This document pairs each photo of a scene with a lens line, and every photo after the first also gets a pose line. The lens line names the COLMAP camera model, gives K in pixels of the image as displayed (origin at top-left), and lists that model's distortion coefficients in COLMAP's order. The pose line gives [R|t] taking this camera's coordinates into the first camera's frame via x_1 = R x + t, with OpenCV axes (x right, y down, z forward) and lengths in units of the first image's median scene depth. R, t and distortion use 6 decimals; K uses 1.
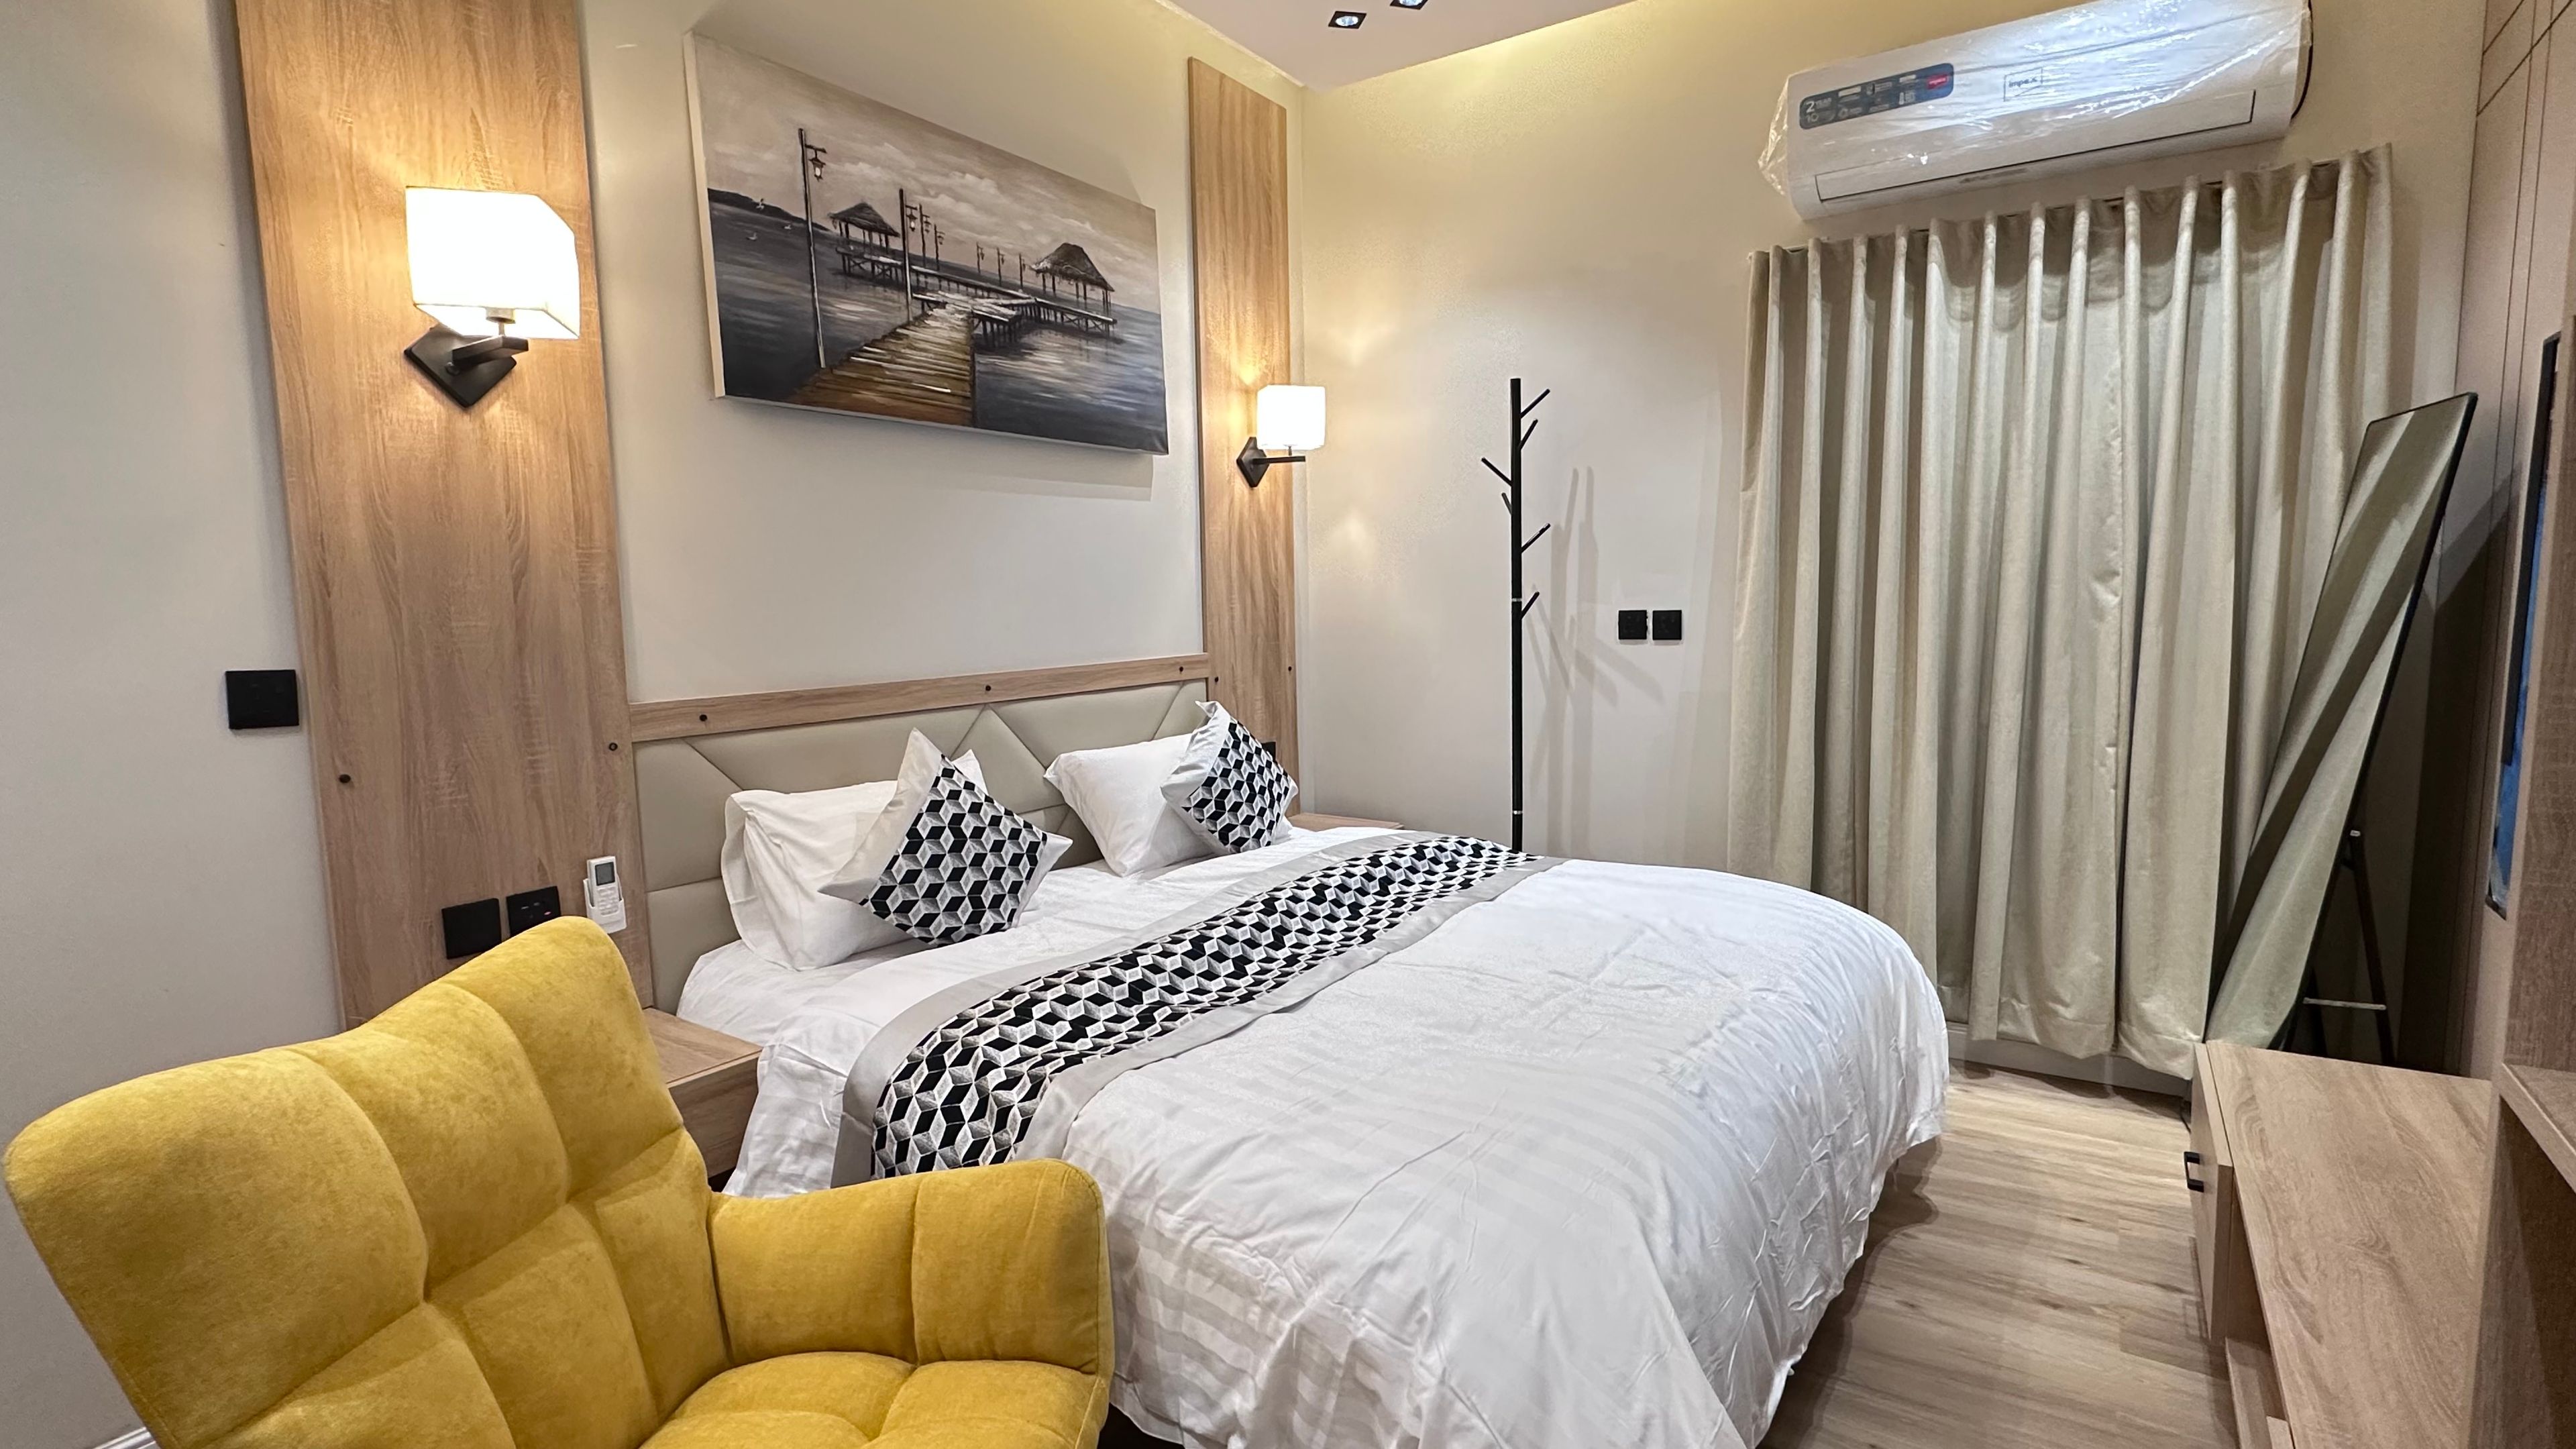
lens RADIAL K [[1209.5, 0, 1284.9], [0, 1209.5, 725.3], [0, 0, 1]] dist [-0.003944, -0.000290]
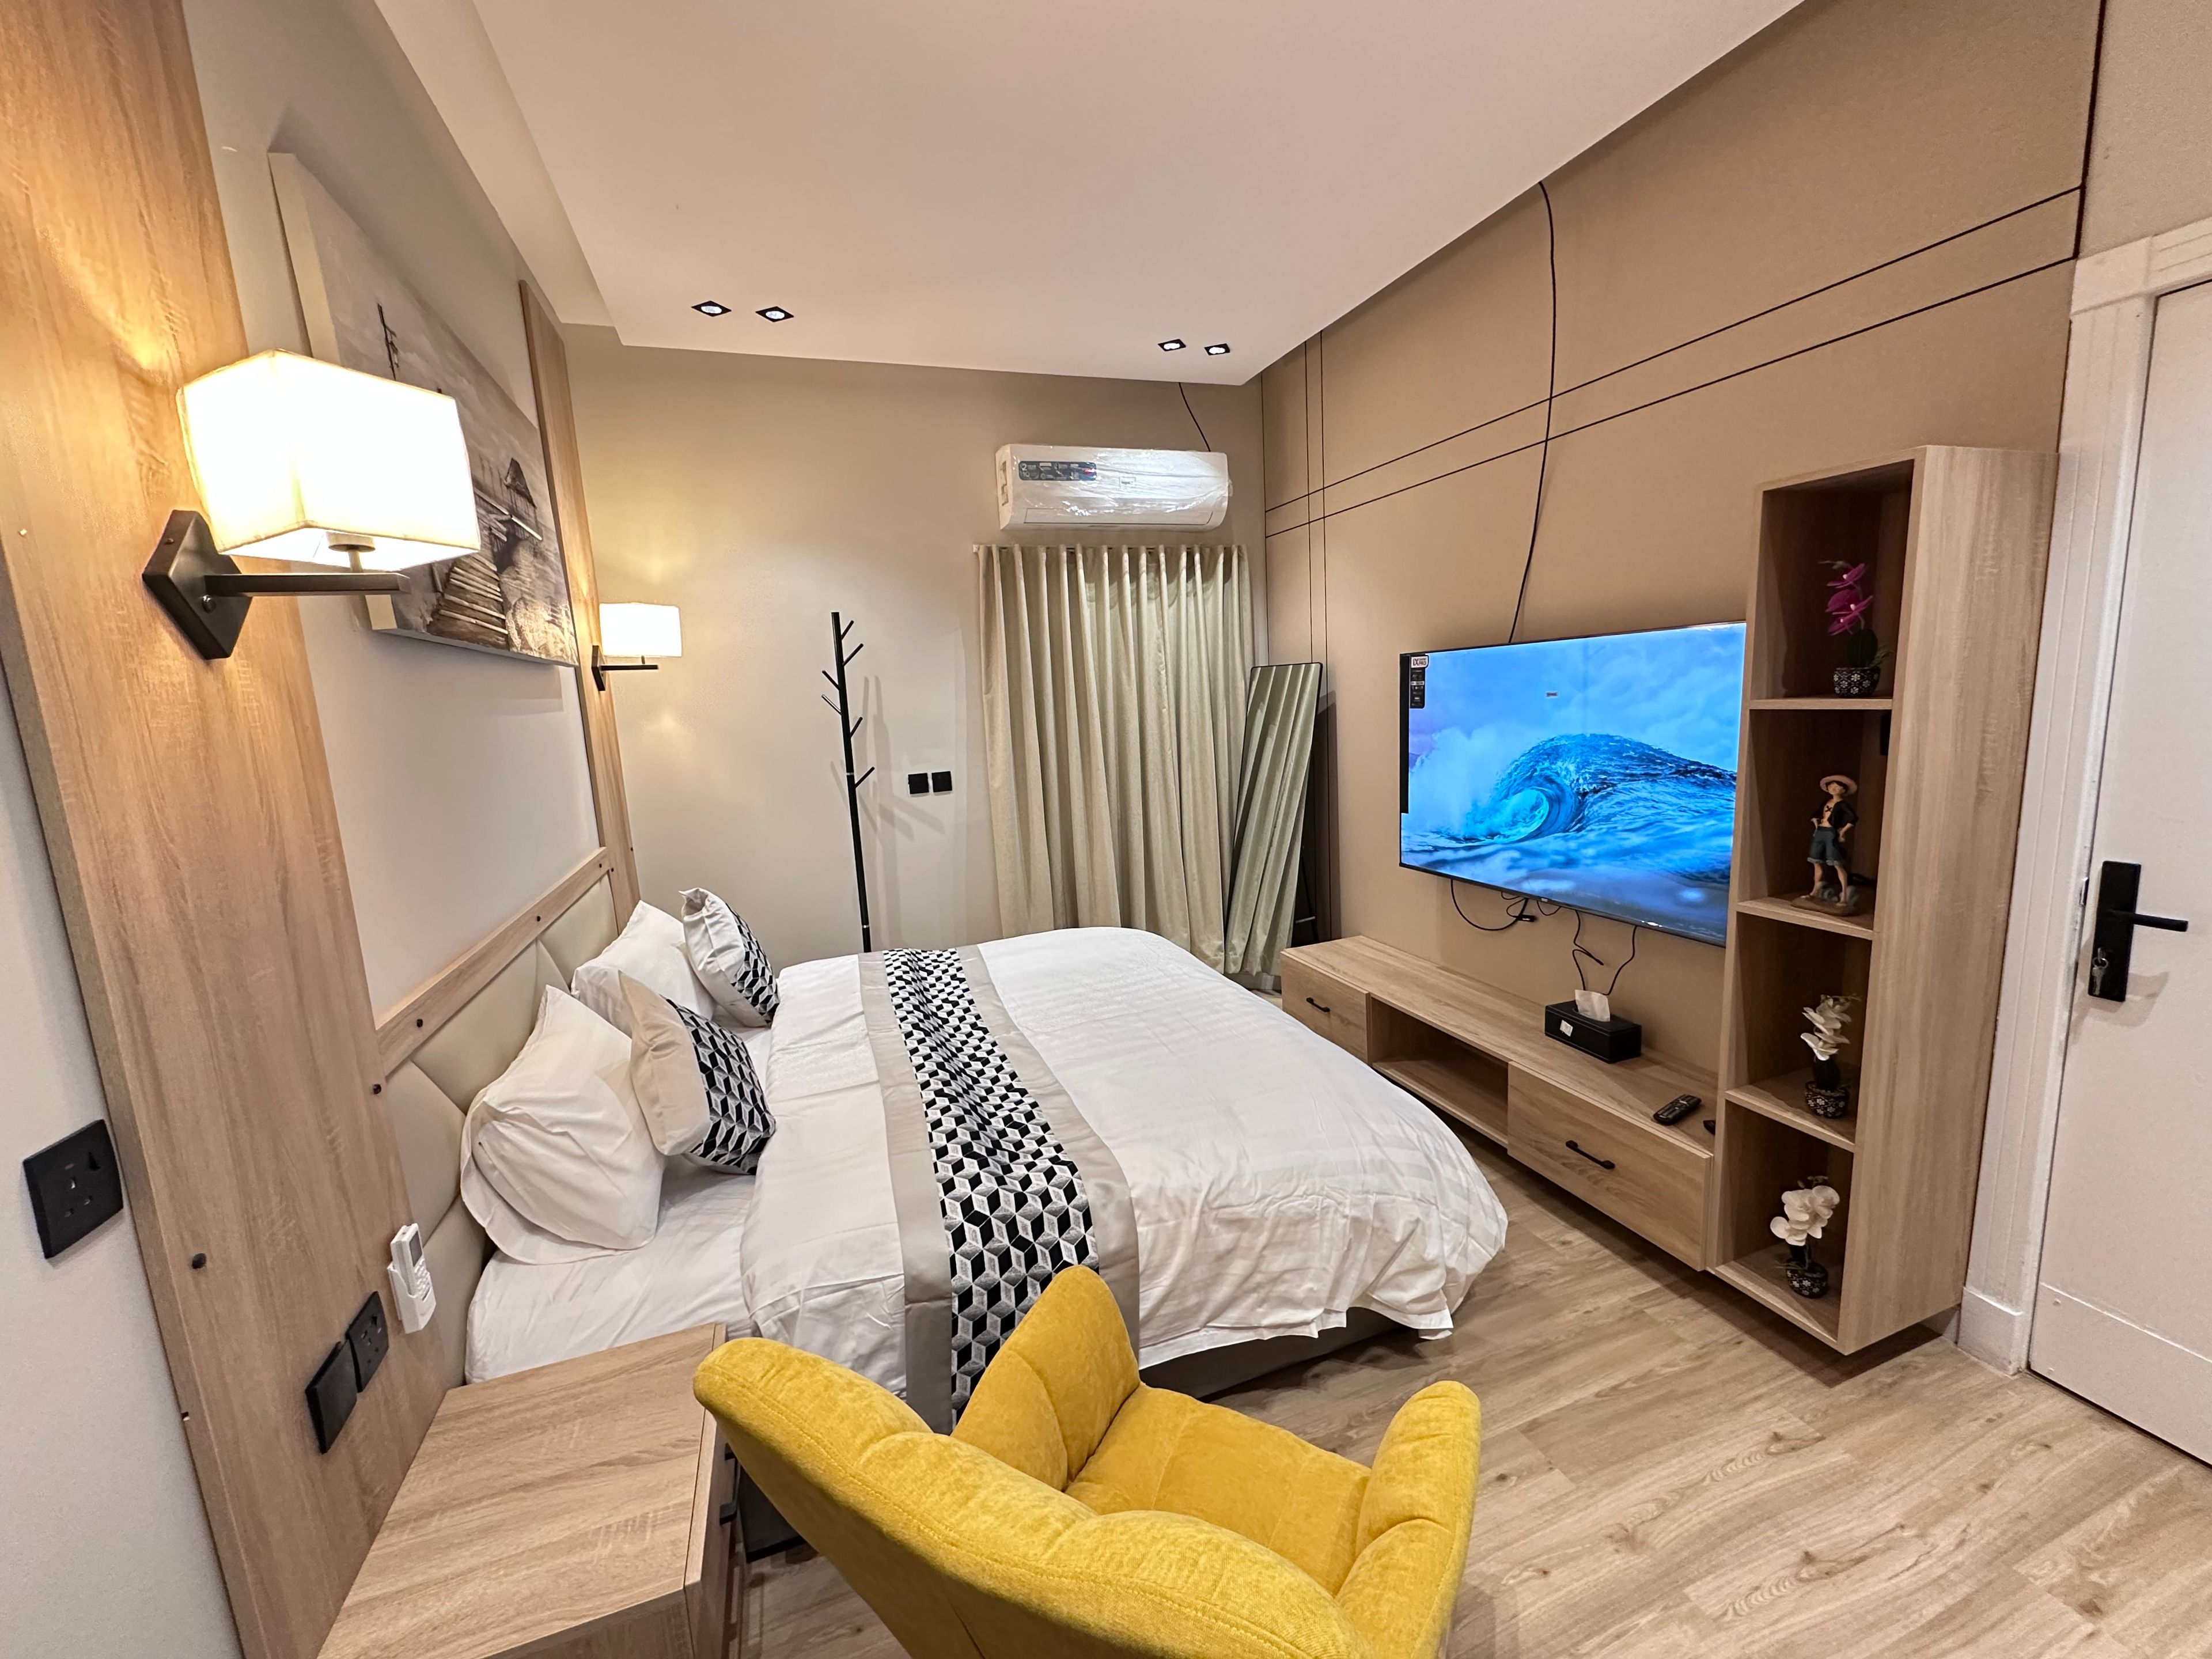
lens RADIAL K [[880.9, 0, 1107.2], [0, 880.9, 829.0], [0, 0, 1]] dist [-0.011609, -0.000065]
pose [[0.582505, -0.138670, 0.800911, -0.593313], [0.129561, 0.988582, 0.076933, -0.107551], [-0.802435, 0.058953, 0.593821, 0.240838]]
